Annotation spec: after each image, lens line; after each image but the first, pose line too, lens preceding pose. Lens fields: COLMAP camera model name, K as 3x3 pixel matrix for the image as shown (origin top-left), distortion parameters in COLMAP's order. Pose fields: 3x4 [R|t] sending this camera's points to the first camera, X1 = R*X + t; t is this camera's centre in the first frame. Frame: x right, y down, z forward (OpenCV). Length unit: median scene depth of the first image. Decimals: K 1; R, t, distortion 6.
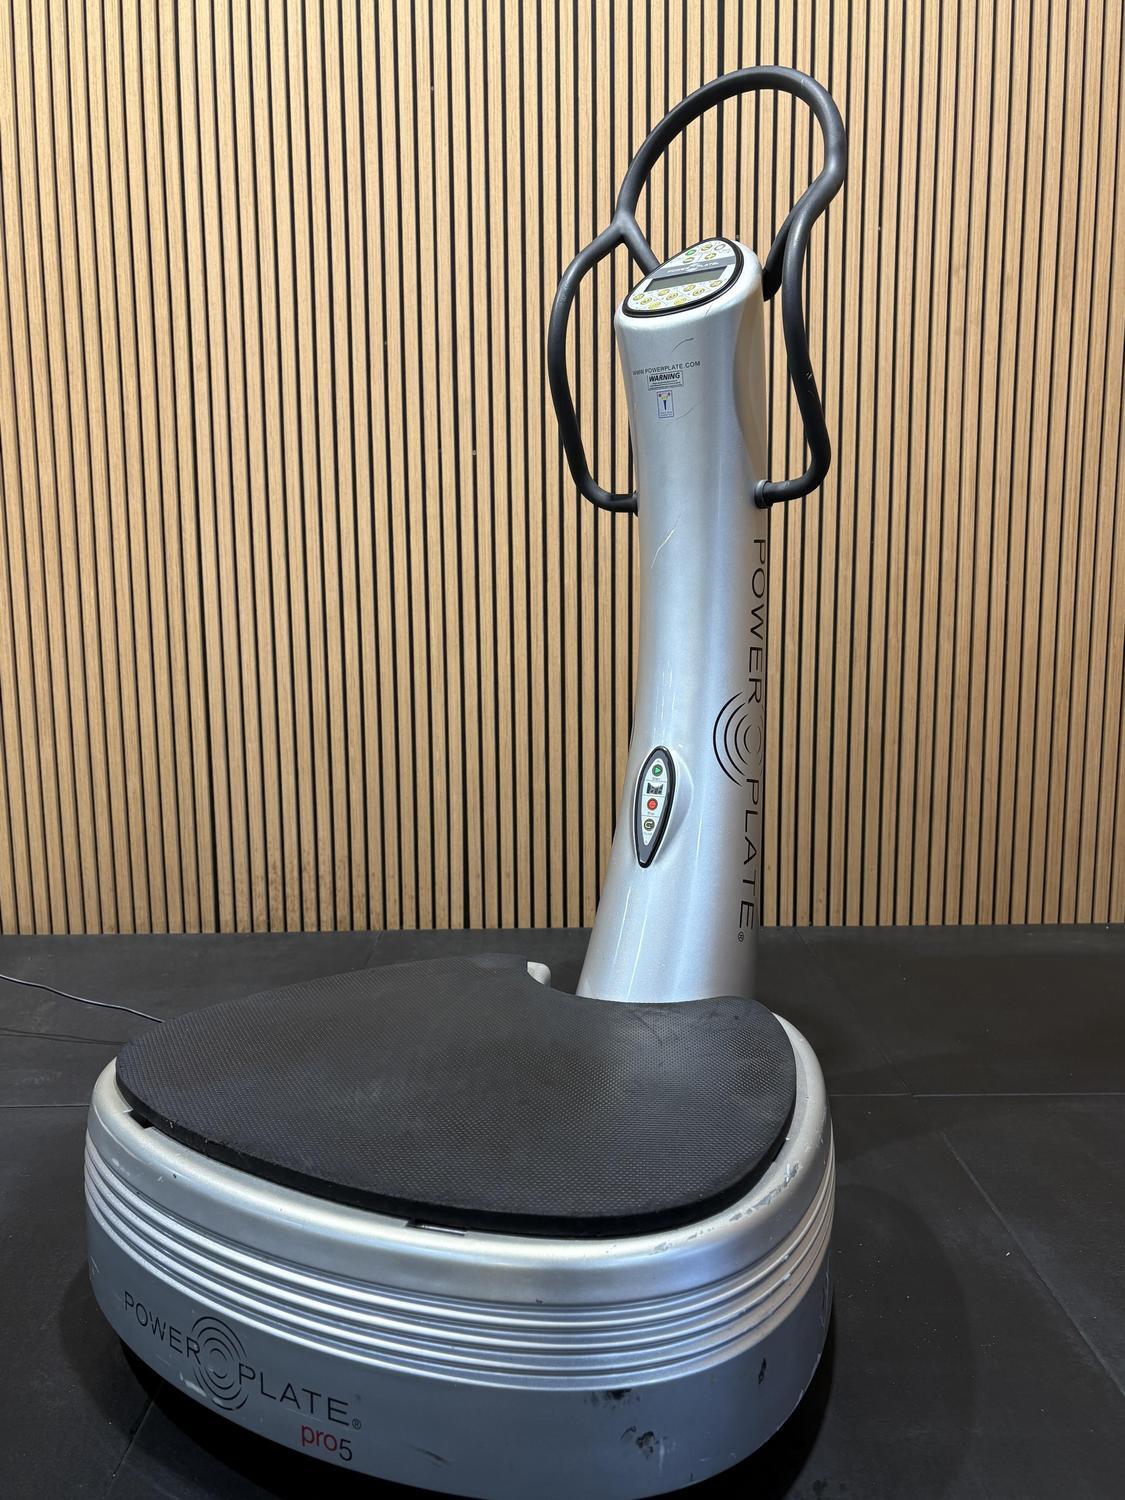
lens RADIAL K [[1231.7, 0, 565.0], [0, 1231.7, 742.4], [0, 0, 1]] dist [0.036289, -0.005647]
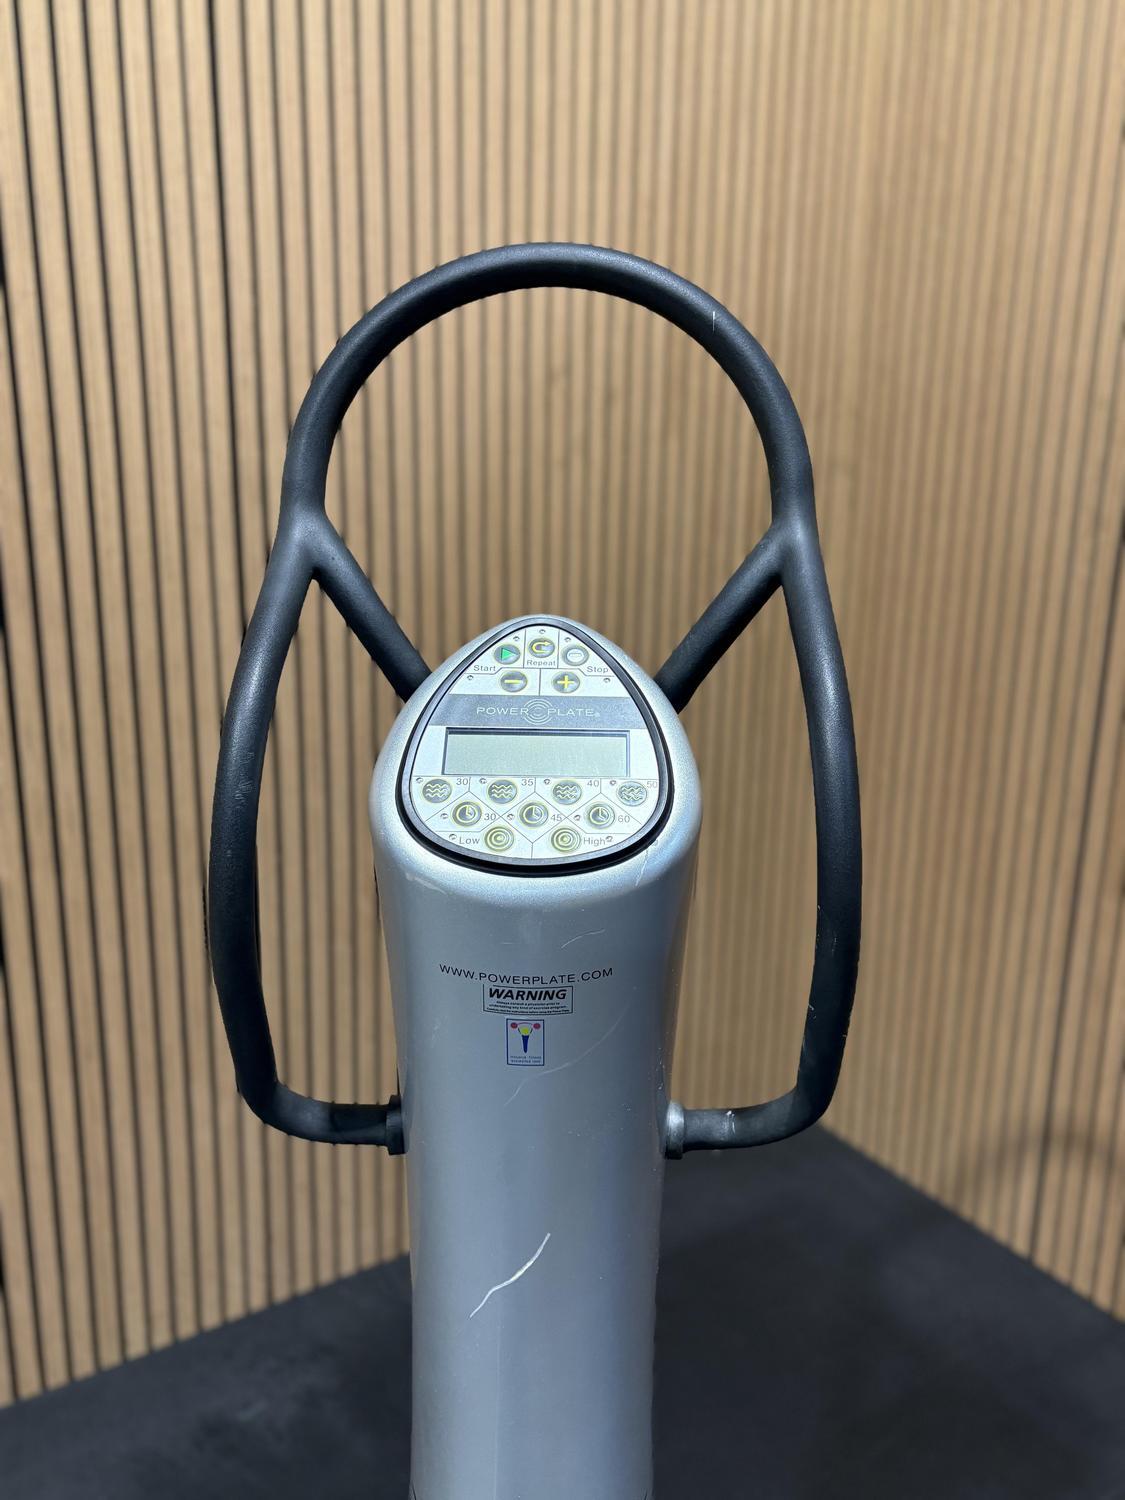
lens RADIAL K [[1229.6, 0, 562.5], [0, 1229.6, 750.0], [0, 0, 1]] dist [0.051723, -0.014753]
pose [[0.842126, -0.112820, 0.527347, -0.126048], [0.043911, 0.988970, 0.141457, -0.419528], [-0.537490, -0.095968, 0.837792, 0.593835]]
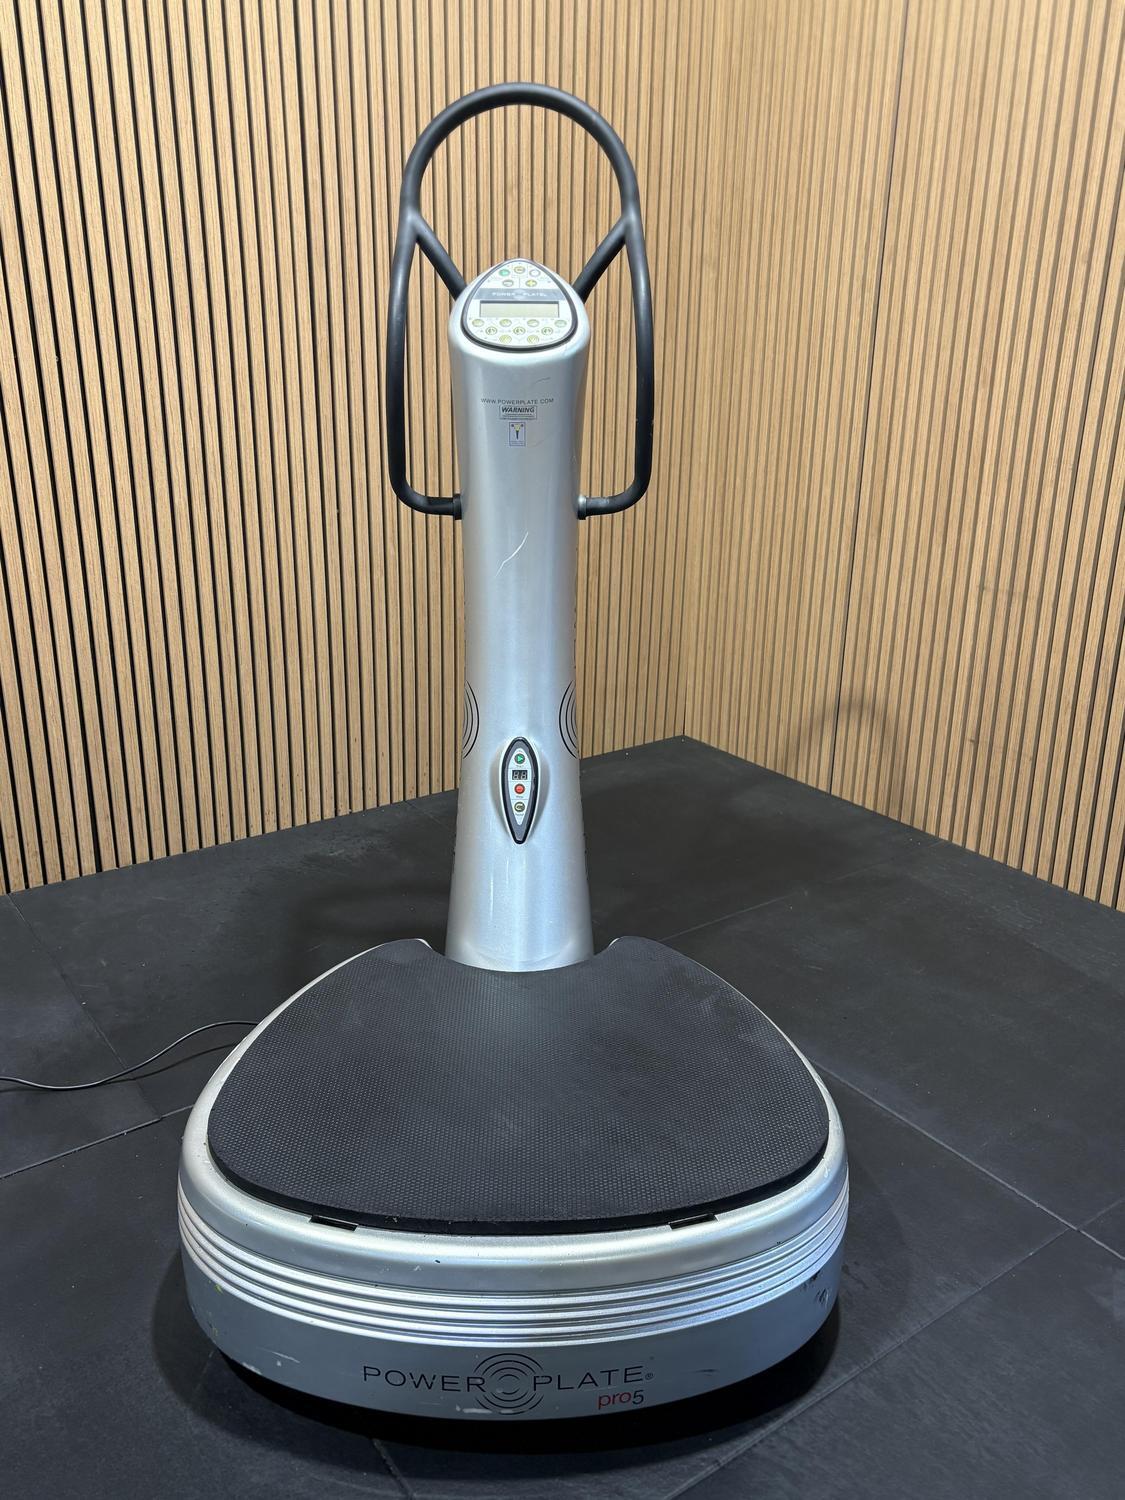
lens RADIAL K [[1229.6, 0, 562.5], [0, 1229.6, 750.0], [0, 0, 1]] dist [0.051723, -0.014753]
pose [[0.813816, -0.173789, 0.554527, -0.507384], [0.052236, 0.972249, 0.228043, -0.235860], [-0.578770, -0.156619, 0.800310, 0.064454]]
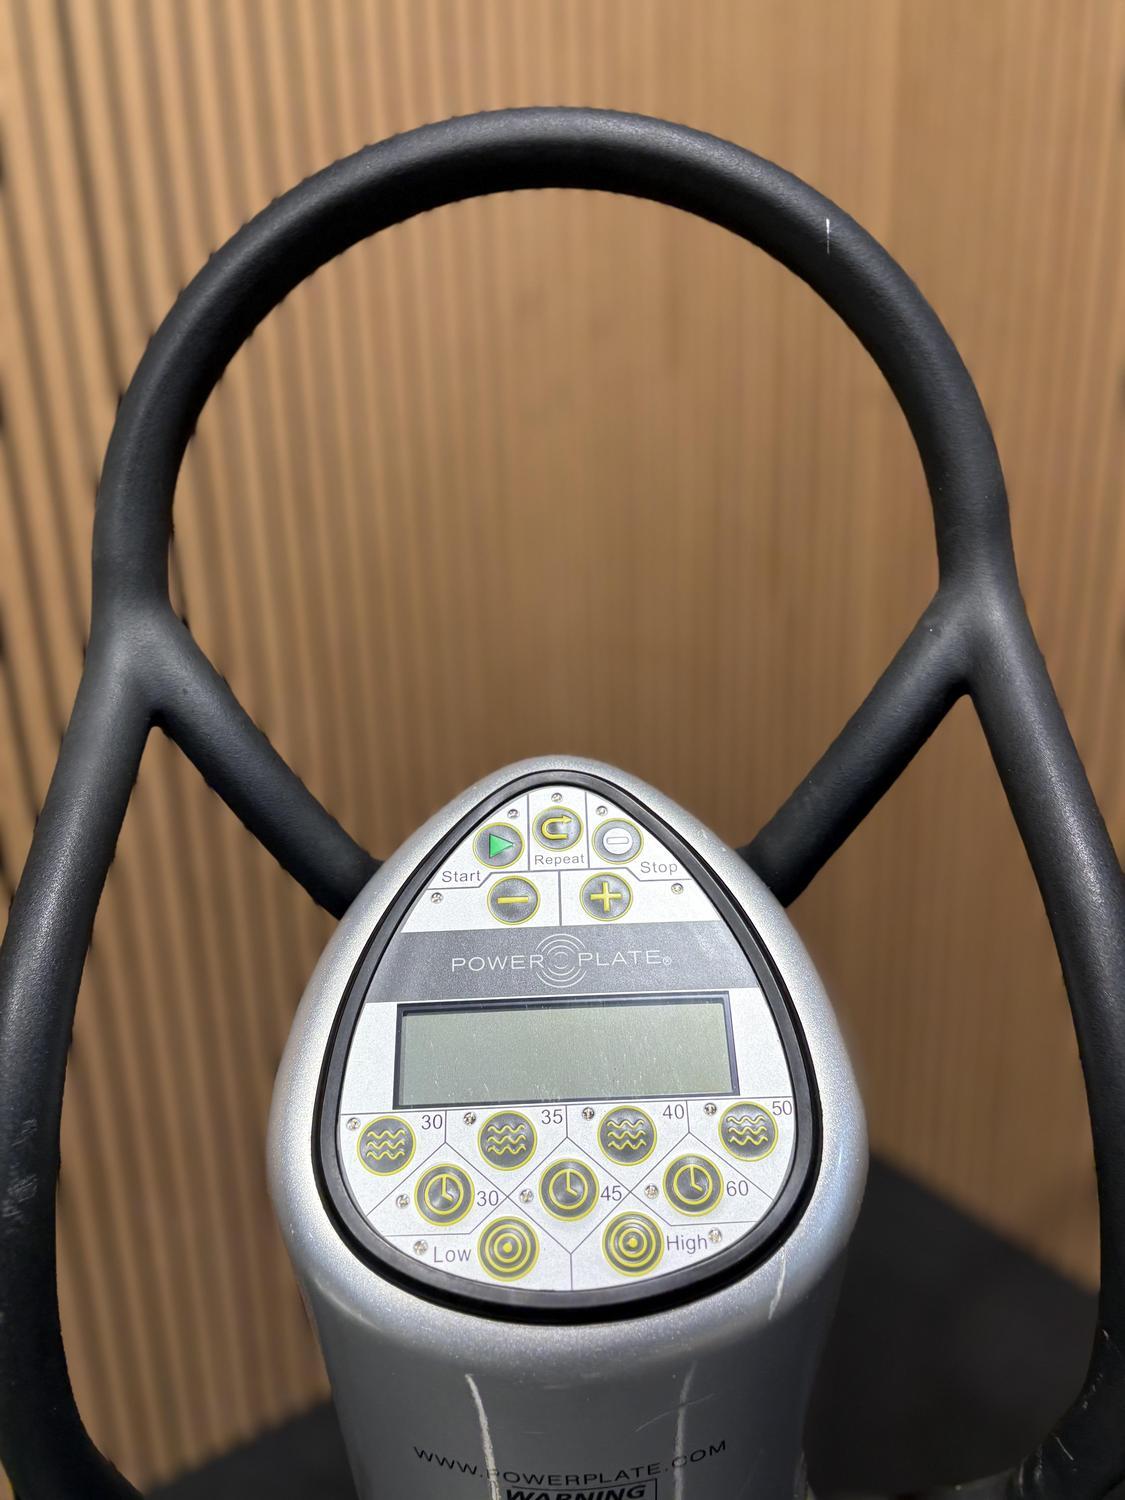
lens RADIAL K [[1231.7, 0, 565.0], [0, 1231.7, 742.4], [0, 0, 1]] dist [0.036289, -0.005647]
pose [[0.825791, -0.193824, 0.529623, -0.022231], [0.099193, 0.974365, 0.201923, -0.463890], [-0.555184, -0.114211, 0.823849, 0.768447]]
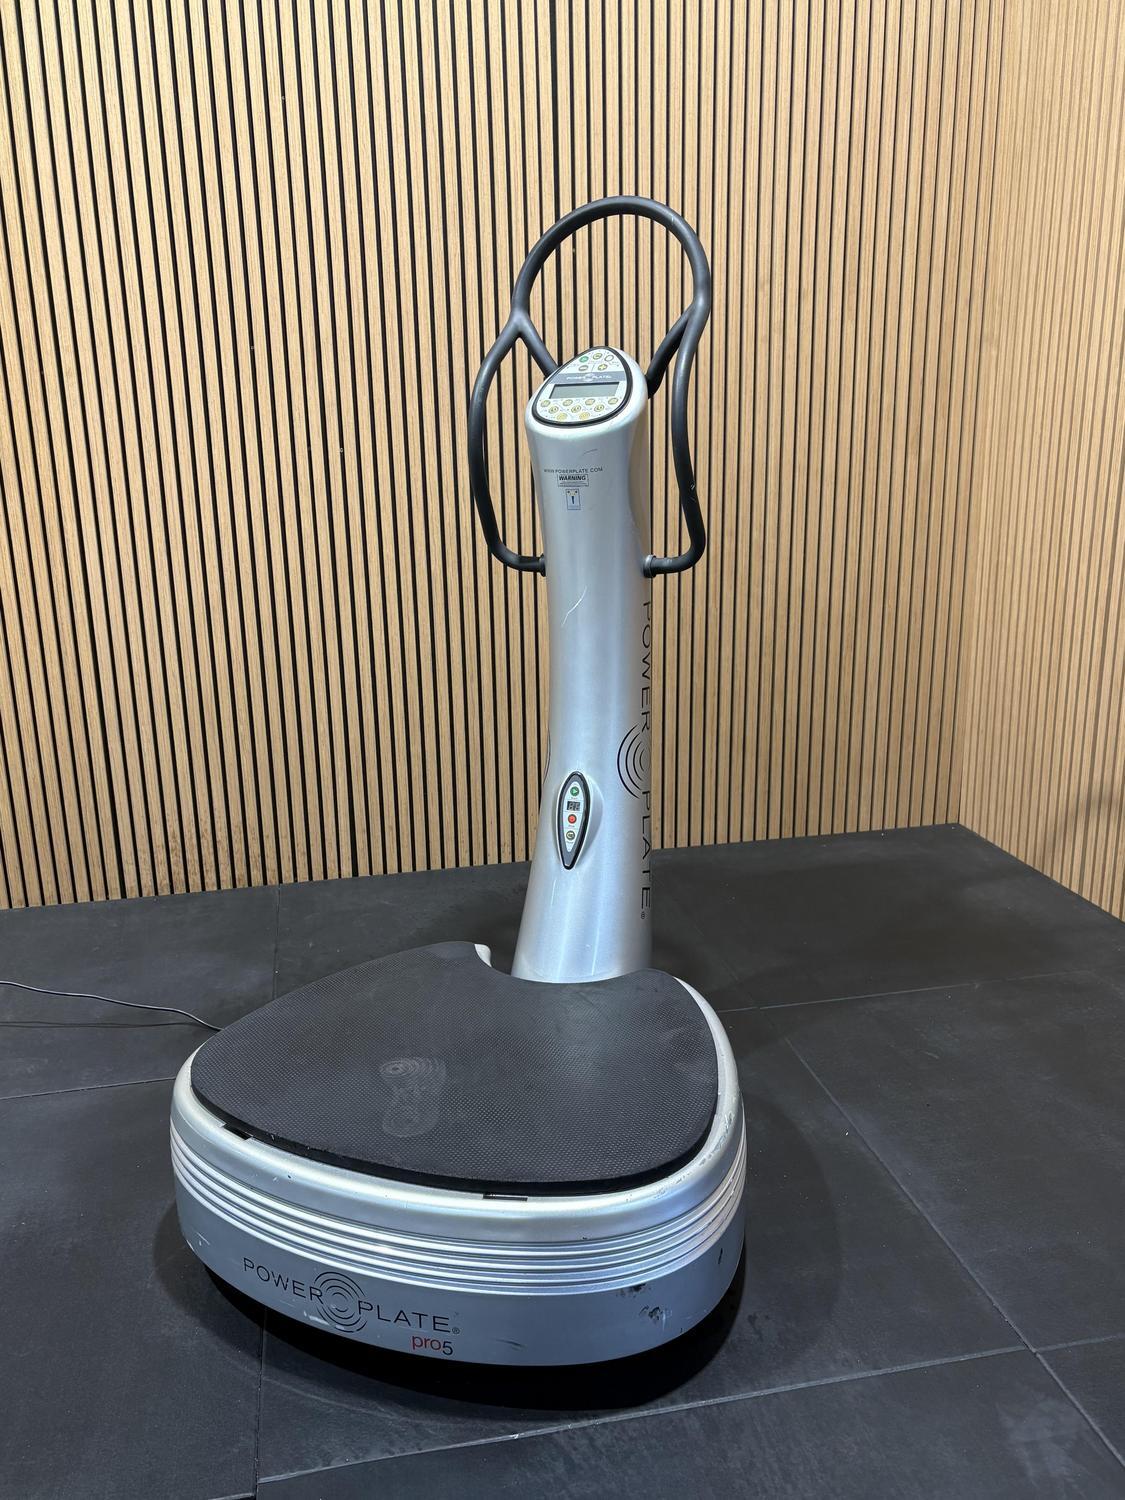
lens RADIAL K [[1229.6, 0, 562.5], [0, 1229.6, 750.0], [0, 0, 1]] dist [0.051723, -0.014753]
pose [[0.980313, -0.060642, 0.187906, -0.164091], [0.035267, 0.990142, 0.135552, -0.183325], [-0.194274, -0.126257, 0.972788, -0.200879]]
